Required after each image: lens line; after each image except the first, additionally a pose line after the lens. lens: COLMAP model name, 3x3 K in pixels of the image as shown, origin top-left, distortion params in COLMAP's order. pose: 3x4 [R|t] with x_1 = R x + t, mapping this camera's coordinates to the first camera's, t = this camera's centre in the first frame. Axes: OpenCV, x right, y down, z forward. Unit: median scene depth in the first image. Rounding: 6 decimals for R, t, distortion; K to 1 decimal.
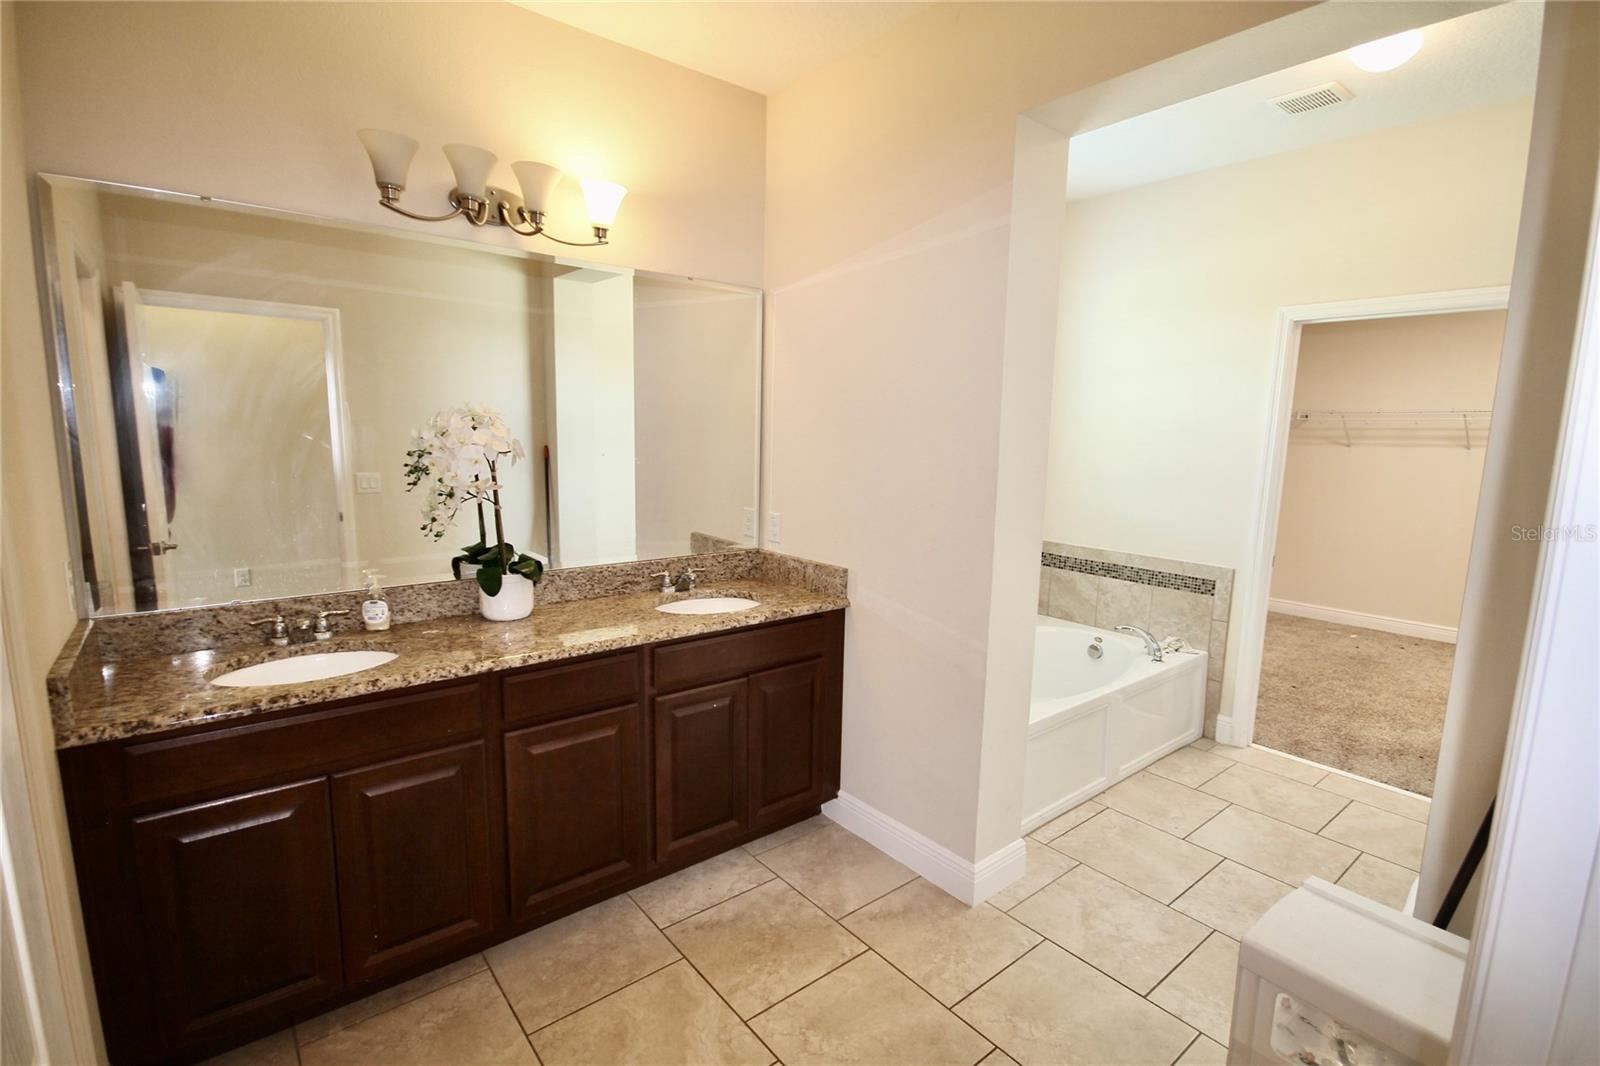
lens RADIAL K [[740.1, 0, 806.9], [0, 740.1, 539.0], [0, 0, 1]] dist [0.000755, -0.000248]
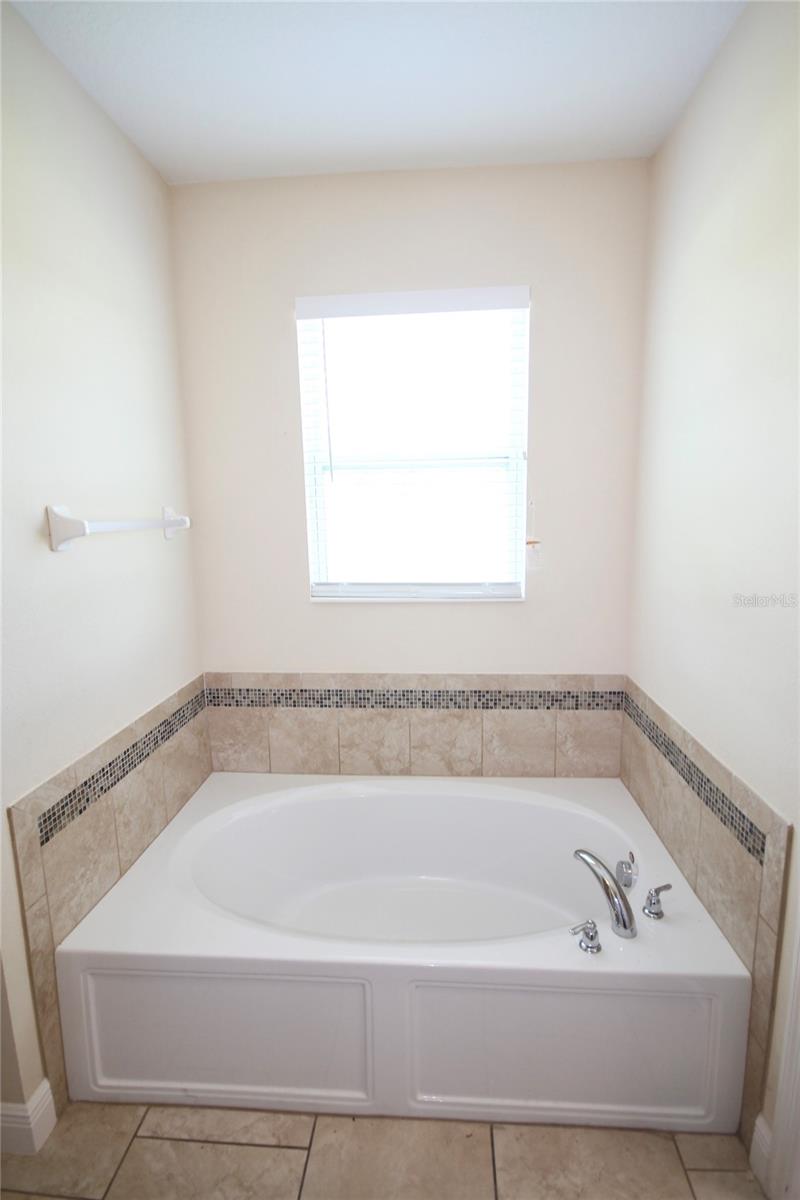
lens RADIAL K [[550.6, 0, 406.8], [0, 550.6, 596.8], [0, 0, 1]] dist [0.003594, -0.008284]
pose [[0.732457, 0.071889, -0.677007, 0.610556], [-0.073200, 0.996961, 0.026669, -0.084925], [0.676866, 0.030023, 0.735493, 0.592492]]
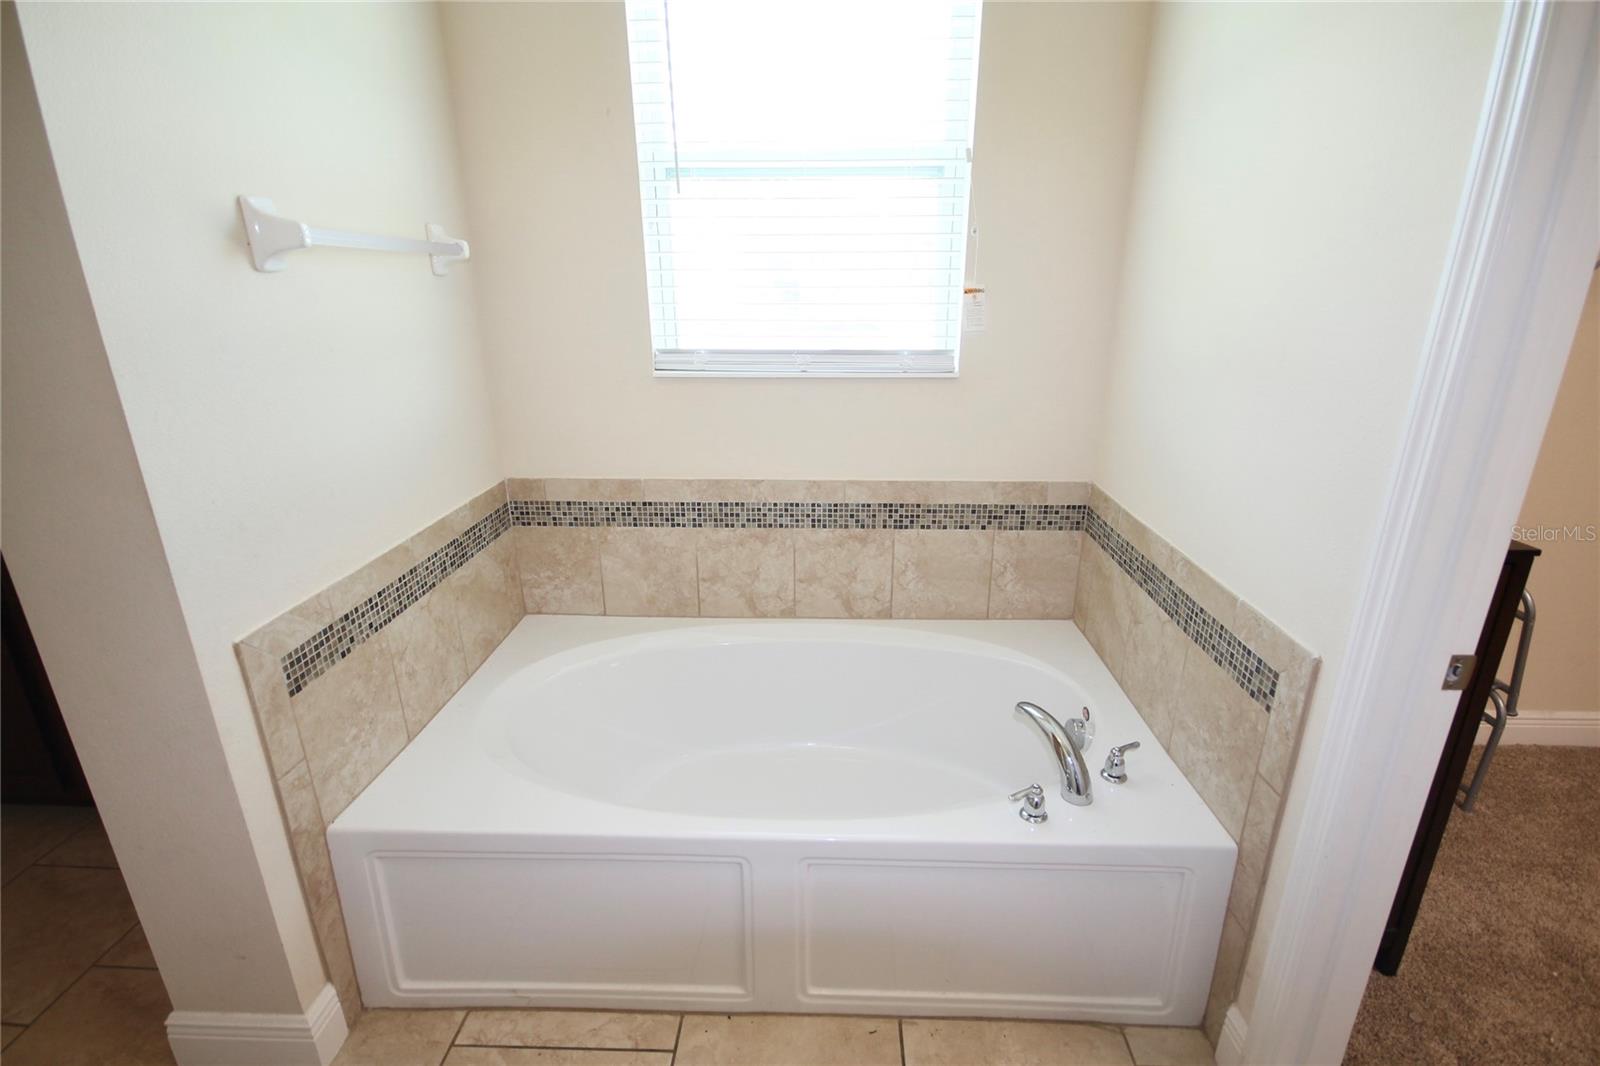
lens RADIAL K [[740.1, 0, 806.9], [0, 740.1, 539.0], [0, 0, 1]] dist [0.000755, -0.000248]
pose [[0.754750, 0.193285, -0.626892, 0.591049], [-0.081409, 0.975819, 0.202854, -0.057201], [0.650942, -0.102069, 0.752234, 0.604048]]
